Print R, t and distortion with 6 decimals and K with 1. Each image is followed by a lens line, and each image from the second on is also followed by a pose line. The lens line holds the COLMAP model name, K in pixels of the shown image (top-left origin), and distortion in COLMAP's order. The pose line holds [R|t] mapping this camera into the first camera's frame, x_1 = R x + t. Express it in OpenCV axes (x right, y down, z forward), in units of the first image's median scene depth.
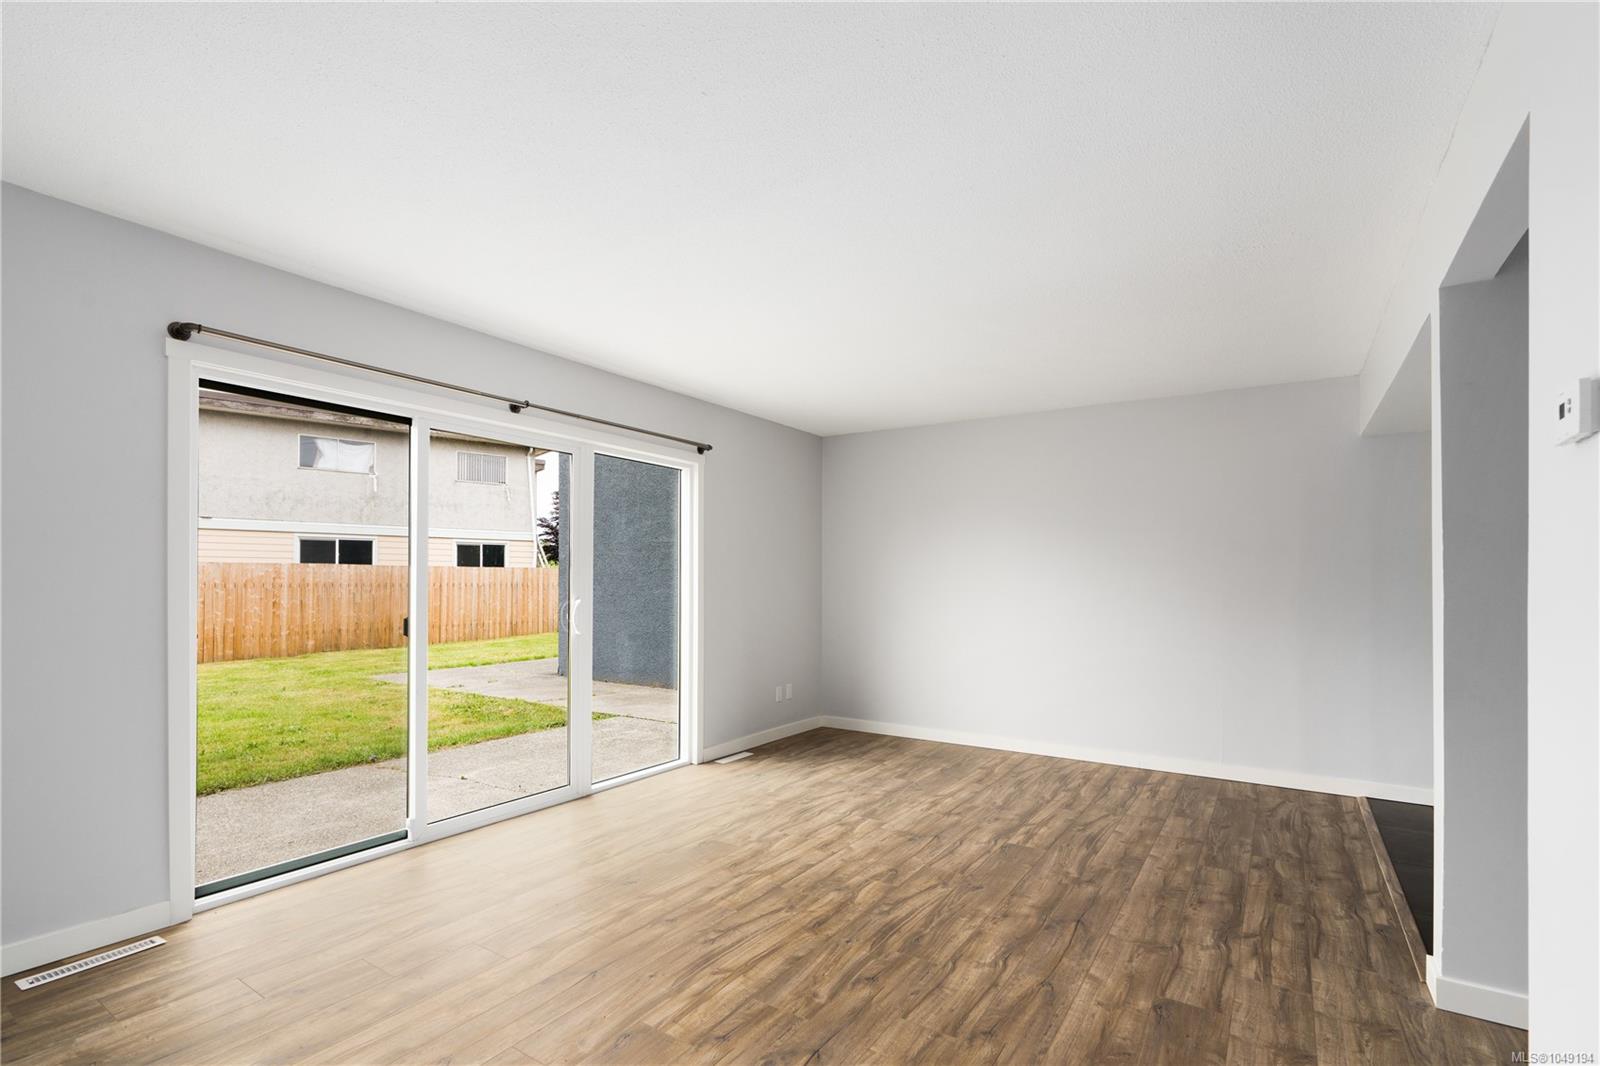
lens RADIAL K [[740.4, 0, 805.4], [0, 740.4, 576.3], [0, 0, 1]] dist [-0.000685, 0.000082]
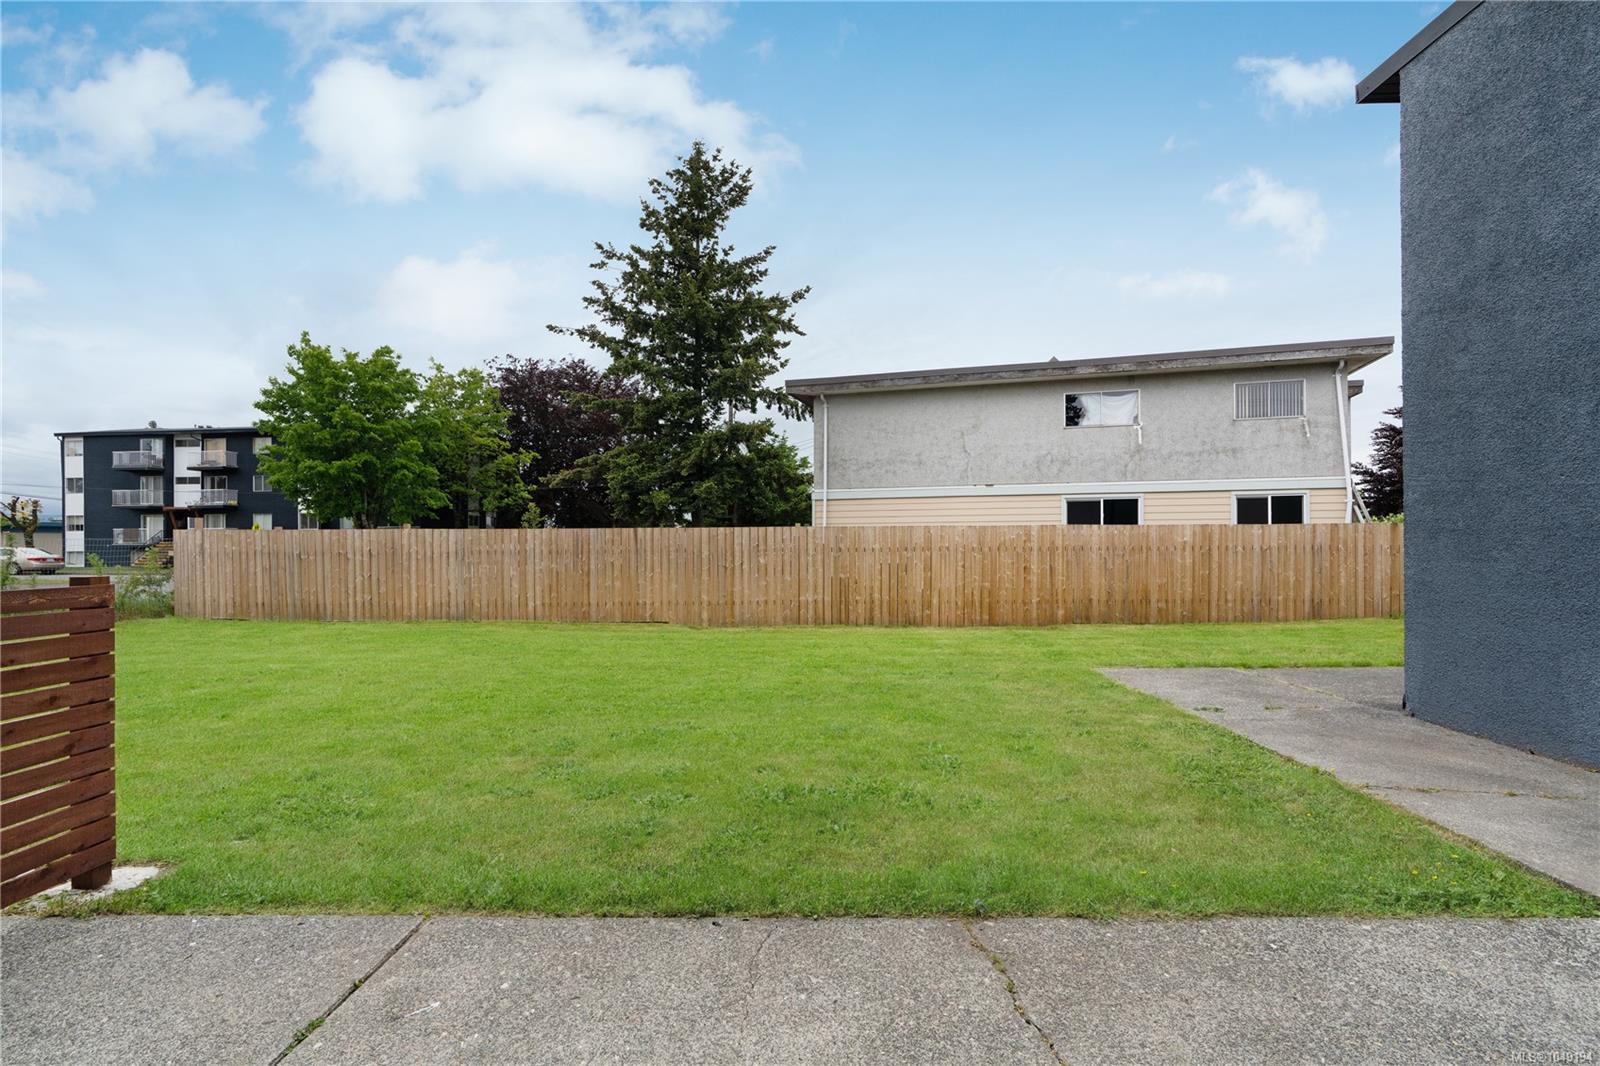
lens RADIAL K [[736.5, 0, 792.9], [0, 736.5, 542.0], [0, 0, 1]] dist [-0.005060, 0.000310]
pose [[0.542212, -0.007211, -0.840211, -0.074097], [0.012275, 0.999924, -0.000660, 0.000350], [0.840152, -0.009956, 0.542260, 0.197927]]
